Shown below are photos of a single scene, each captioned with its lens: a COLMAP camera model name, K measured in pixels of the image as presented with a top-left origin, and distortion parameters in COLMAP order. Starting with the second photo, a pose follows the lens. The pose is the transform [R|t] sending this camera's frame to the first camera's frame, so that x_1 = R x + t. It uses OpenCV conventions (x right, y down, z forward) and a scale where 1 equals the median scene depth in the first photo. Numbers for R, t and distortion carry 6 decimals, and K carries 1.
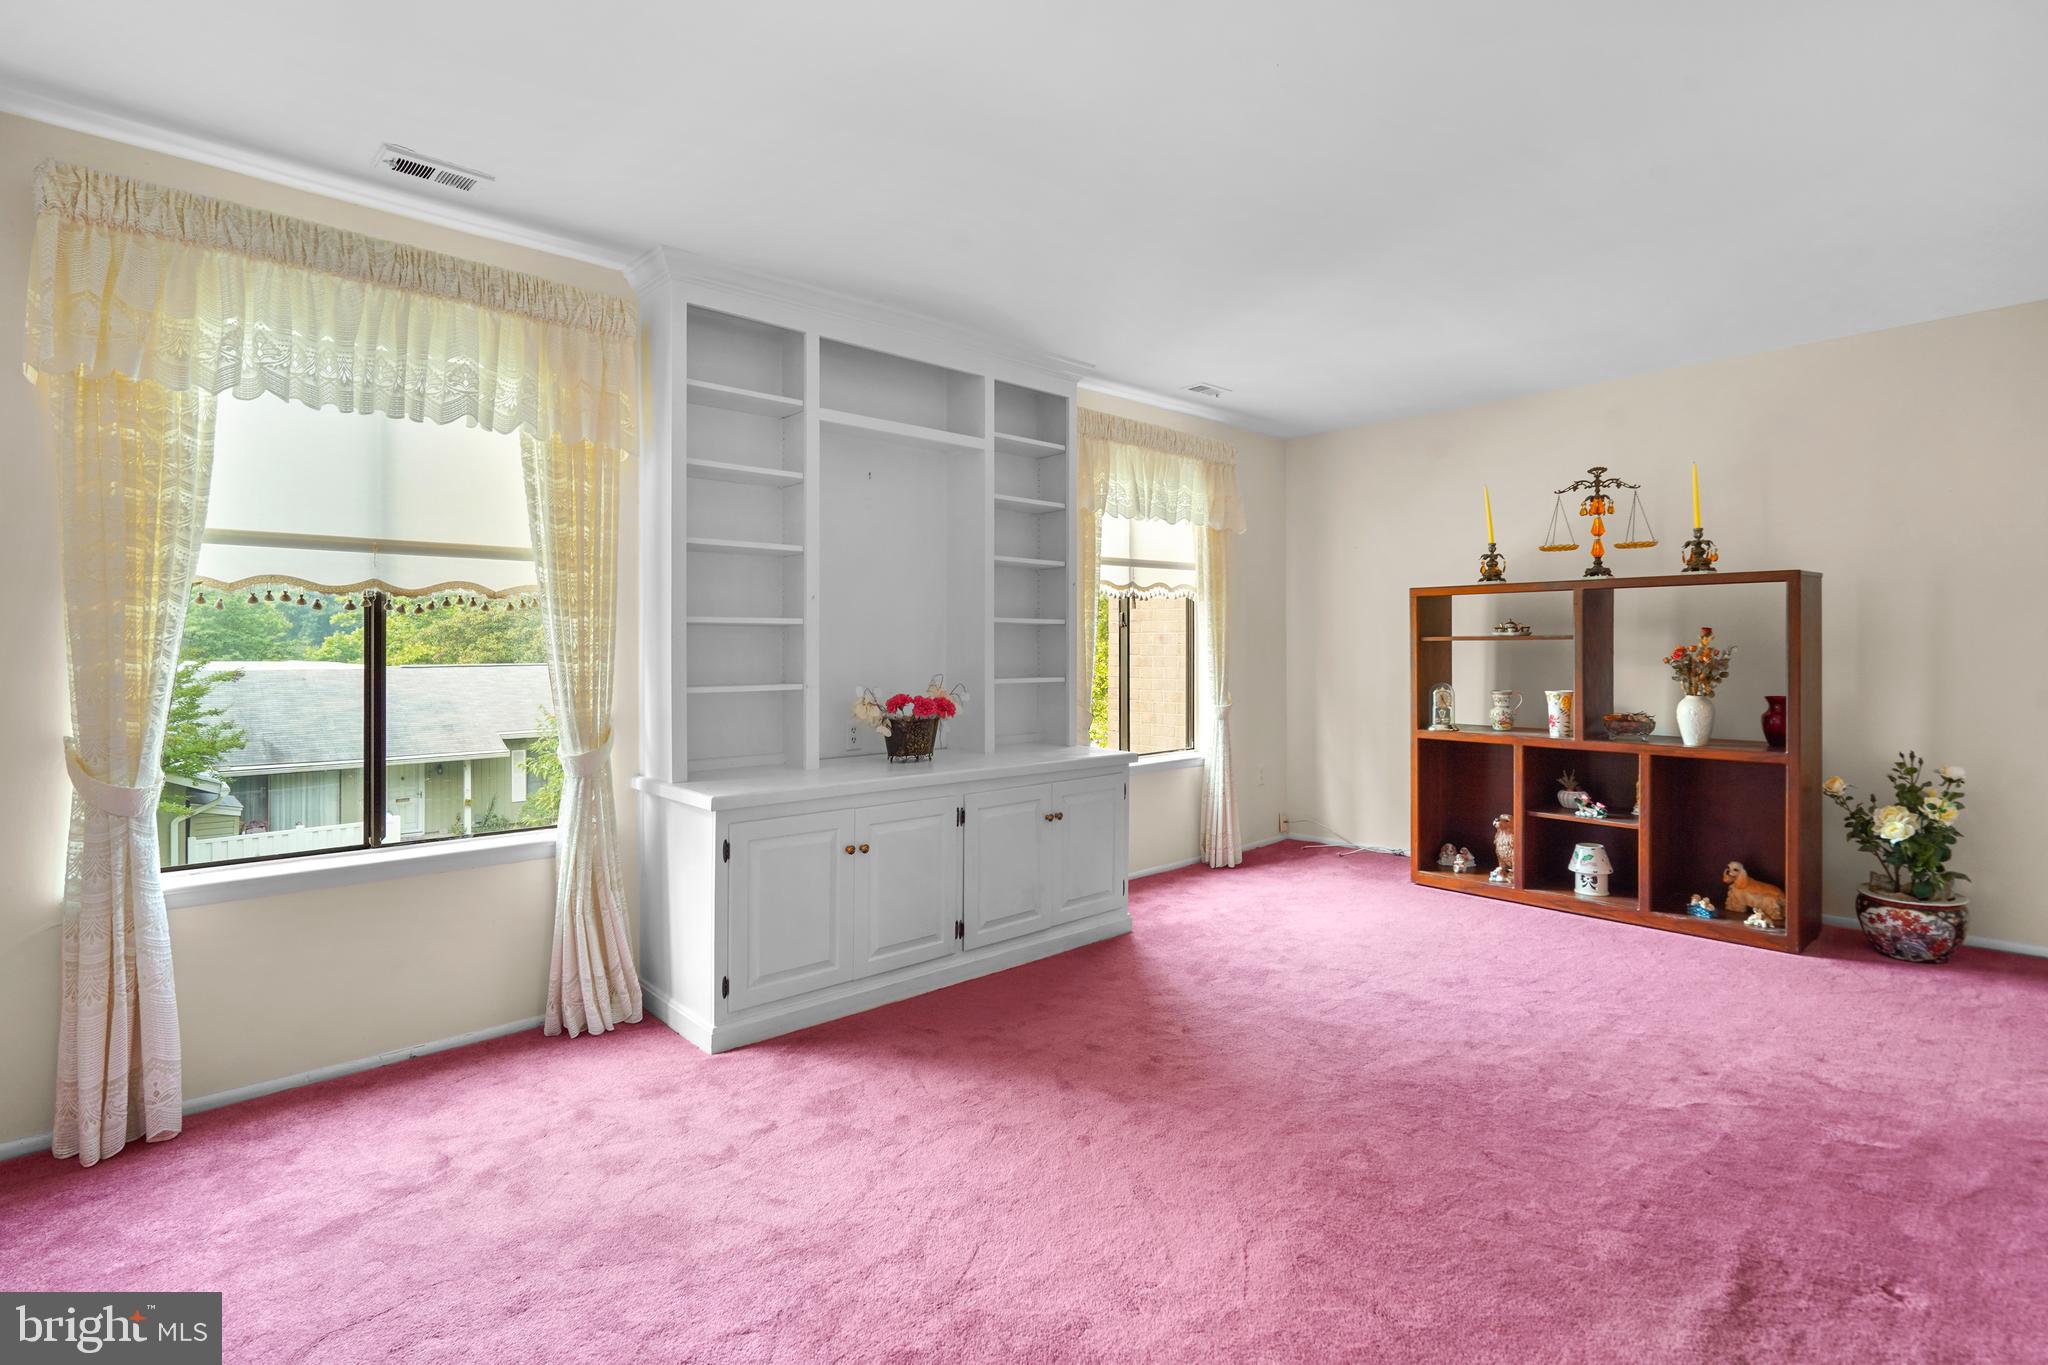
lens RADIAL K [[983.4, 0, 1031.1], [0, 983.4, 634.6], [0, 0, 1]] dist [-0.004877, -0.001087]
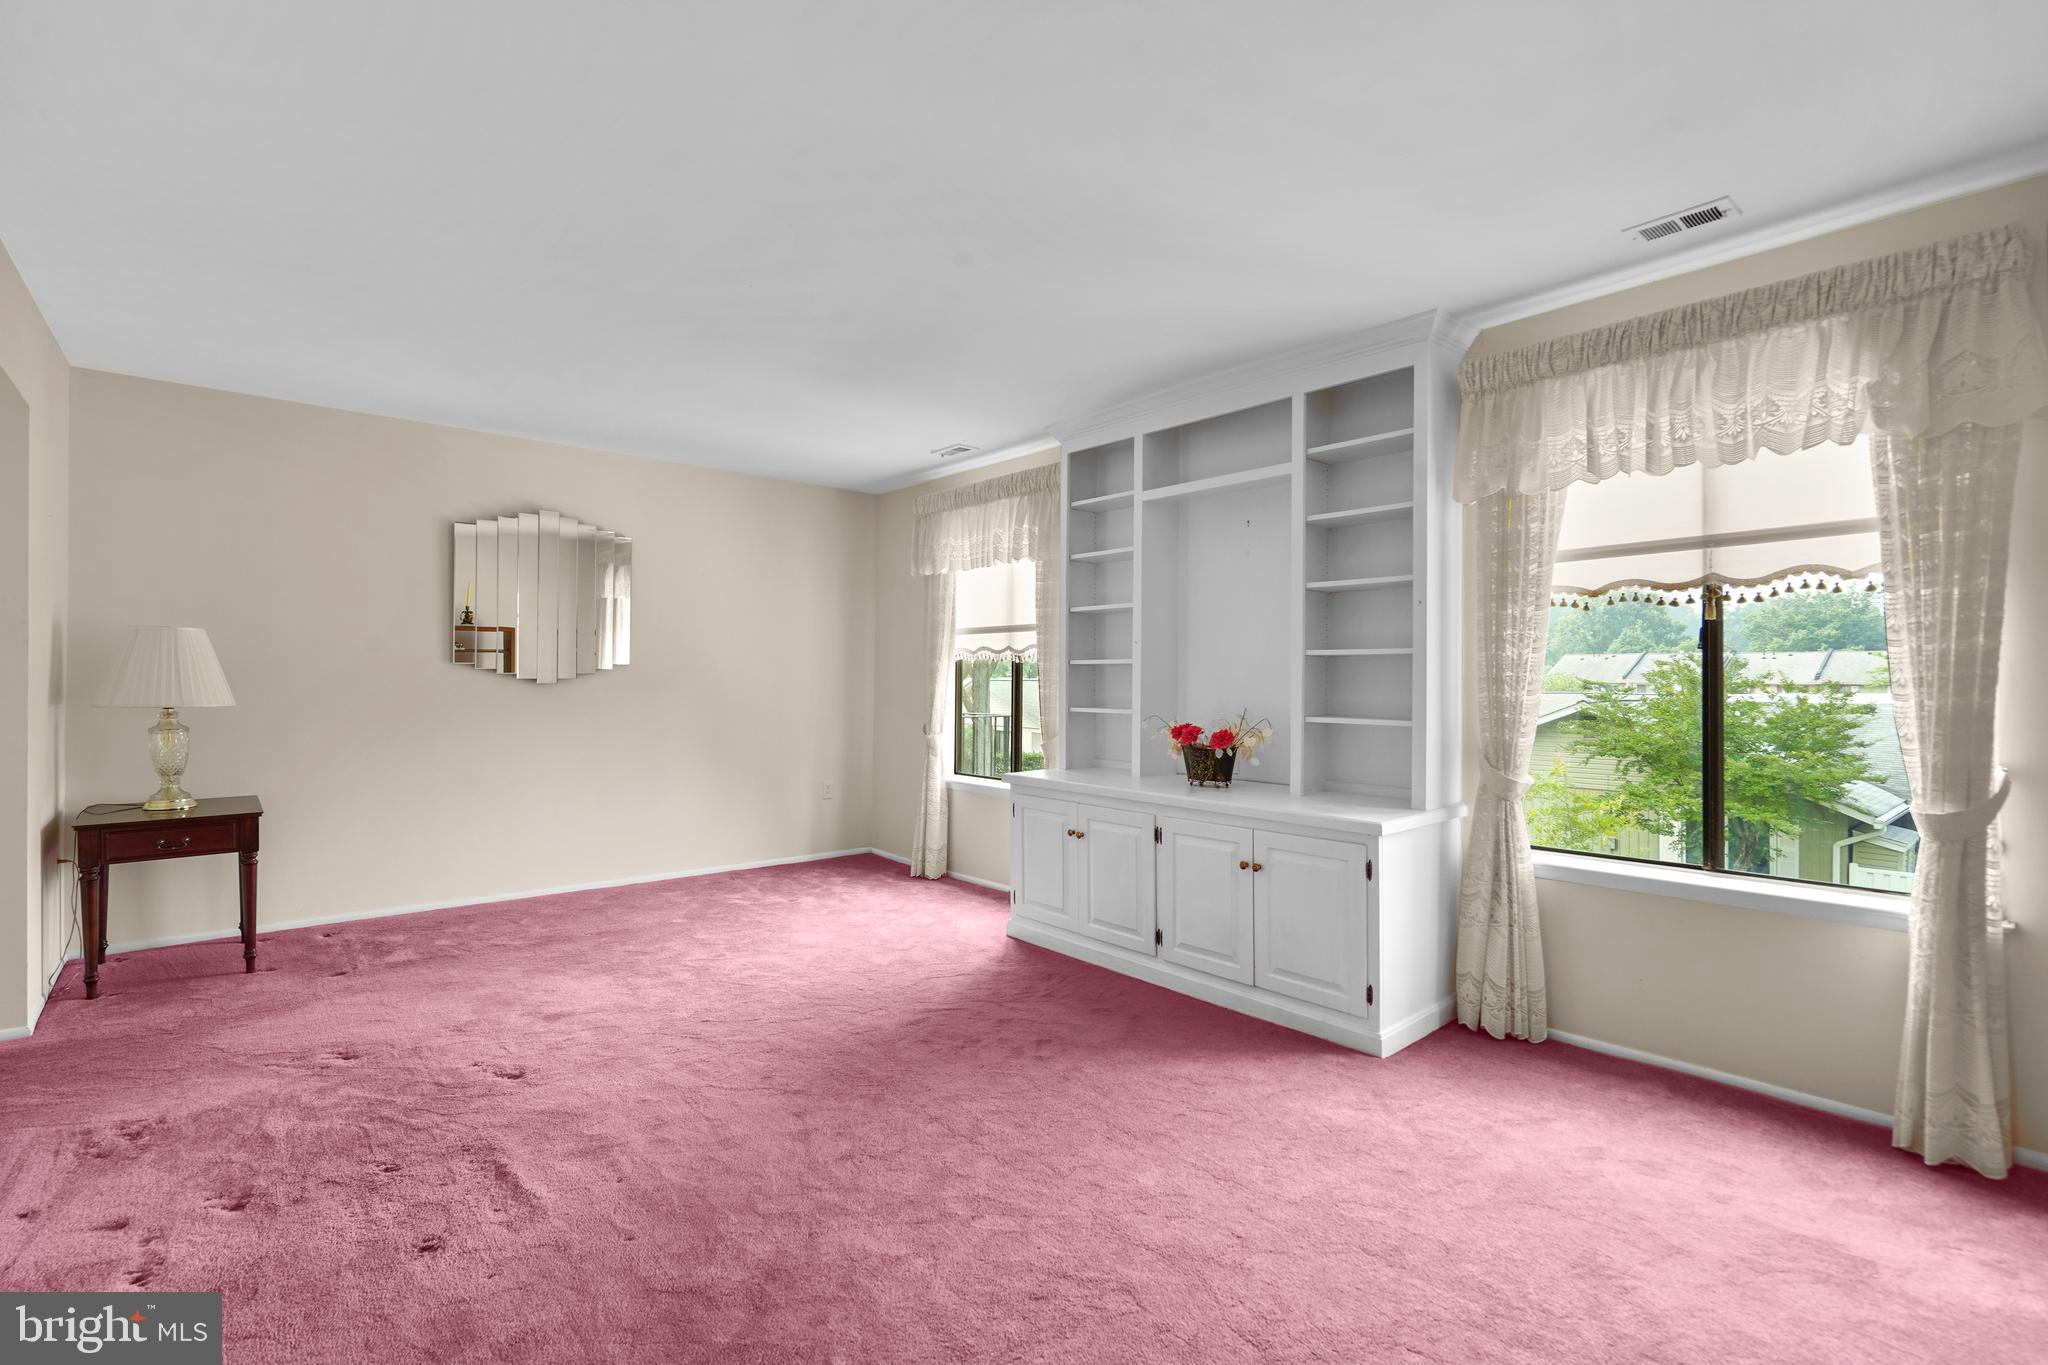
lens RADIAL K [[943.6, 0, 1033.3], [0, 943.6, 663.6], [0, 0, 1]] dist [-0.007672, 0.002535]
pose [[-0.036012, -0.016011, -0.999223, 1.010724], [0.008759, 0.999828, -0.016336, 0.008896], [0.999313, -0.009341, -0.035866, 0.913321]]
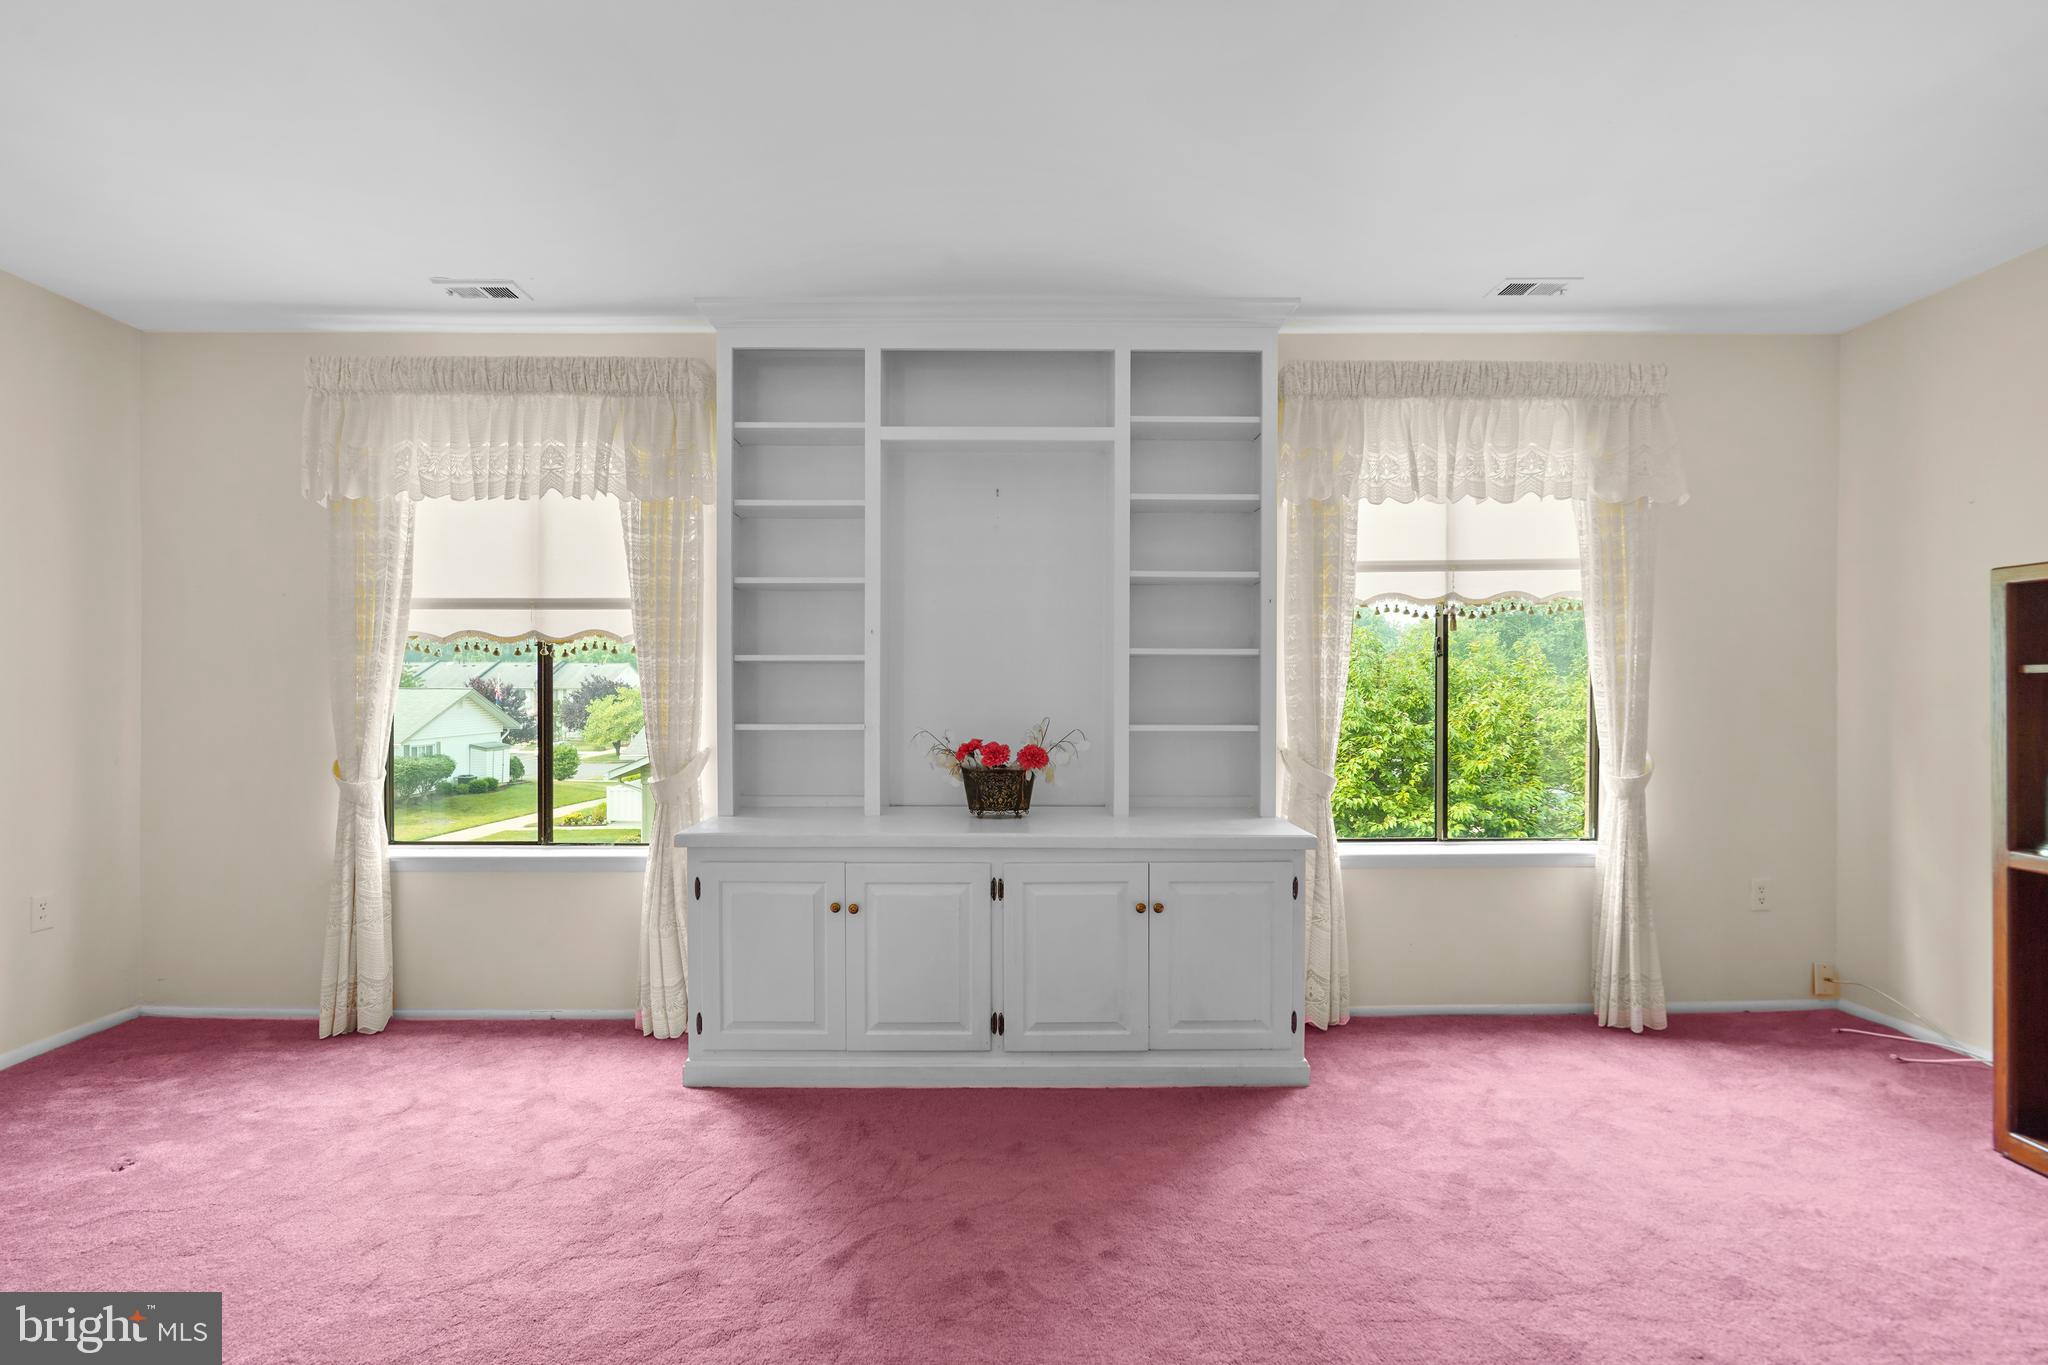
lens RADIAL K [[943.6, 0, 1009.8], [0, 943.6, 688.7], [0, 0, 1]] dist [-0.007672, 0.002535]
pose [[0.736416, 0.002054, -0.676526, 0.482226], [0.007758, 0.999904, 0.011481, 0.006965], [0.676484, -0.013703, 0.736329, 0.429375]]
